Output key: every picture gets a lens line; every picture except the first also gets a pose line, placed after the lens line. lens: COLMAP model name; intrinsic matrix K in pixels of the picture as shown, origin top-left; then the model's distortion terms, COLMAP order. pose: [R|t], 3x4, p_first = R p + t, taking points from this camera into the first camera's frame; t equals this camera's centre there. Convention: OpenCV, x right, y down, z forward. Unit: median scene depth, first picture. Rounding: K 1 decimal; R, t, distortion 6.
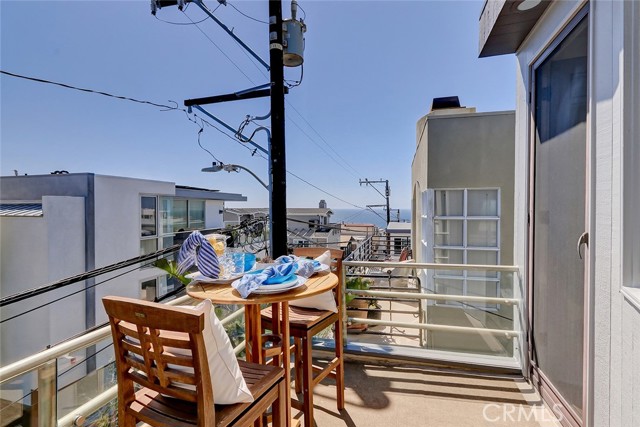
lens RADIAL K [[296.8, 0, 321.1], [0, 296.8, 212.1], [0, 0, 1]] dist [0.000522, -0.002275]
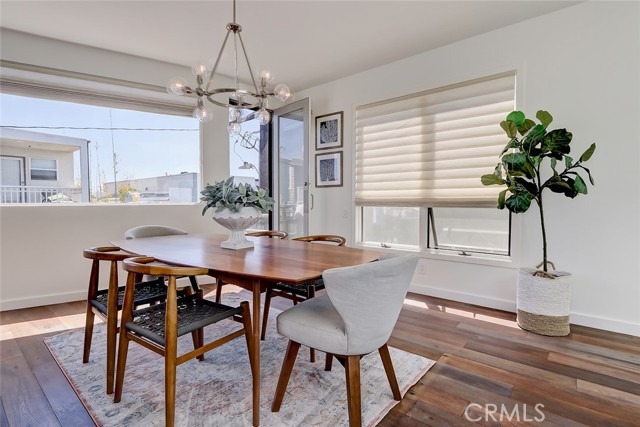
lens RADIAL K [[315.0, 0, 328.7], [0, 315.0, 211.3], [0, 0, 1]] dist [-0.003658, -0.002289]
pose [[0.911094, 0.015441, -0.411908, 0.688061], [-0.008969, 0.999804, 0.017642, 0.043749], [0.412100, -0.012379, 0.911055, -0.258135]]
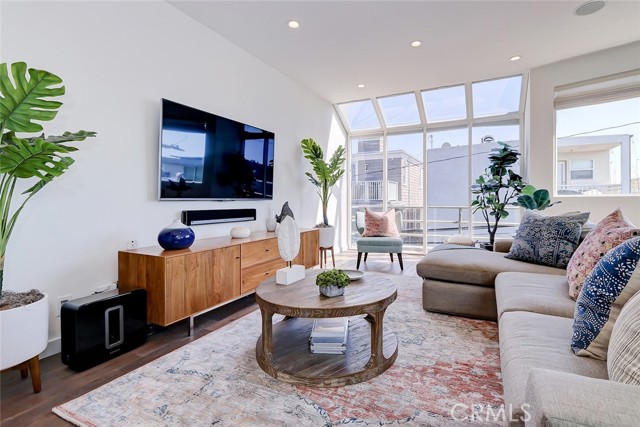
lens RADIAL K [[296.8, 0, 334.8], [0, 296.8, 204.1], [0, 0, 1]] dist [0.000522, -0.002275]
pose [[-0.205742, 0.012672, -0.978524, 0.649531], [-0.011068, 0.999822, 0.015275, 0.061734], [0.978544, 0.013973, -0.205565, -0.454507]]
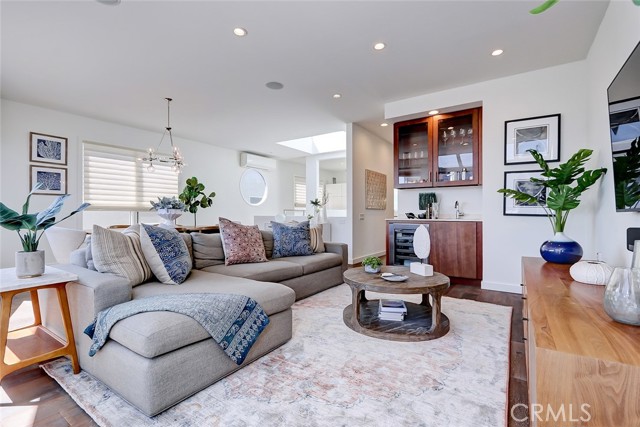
lens RADIAL K [[296.8, 0, 324.6], [0, 296.8, 209.0], [0, 0, 1]] dist [0.000522, -0.002275]
pose [[0.336395, 0.019875, 0.941511, -0.065985], [0.010116, 0.999643, -0.024717, 0.066414], [-0.941667, 0.017839, 0.336074, -0.571226]]
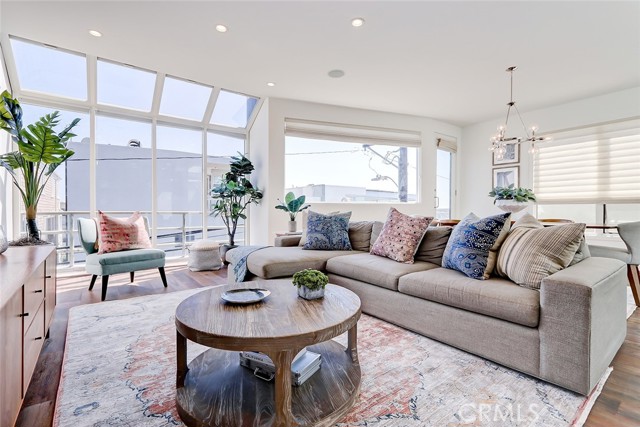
lens RADIAL K [[296.8, 0, 319.1], [0, 296.8, 214.4], [0, 0, 1]] dist [0.000522, -0.002275]
pose [[0.780663, 0.013340, -0.624810, 0.531870], [-0.015133, 0.999883, 0.002440, 0.078550], [0.624769, 0.007551, 0.780773, -0.686494]]
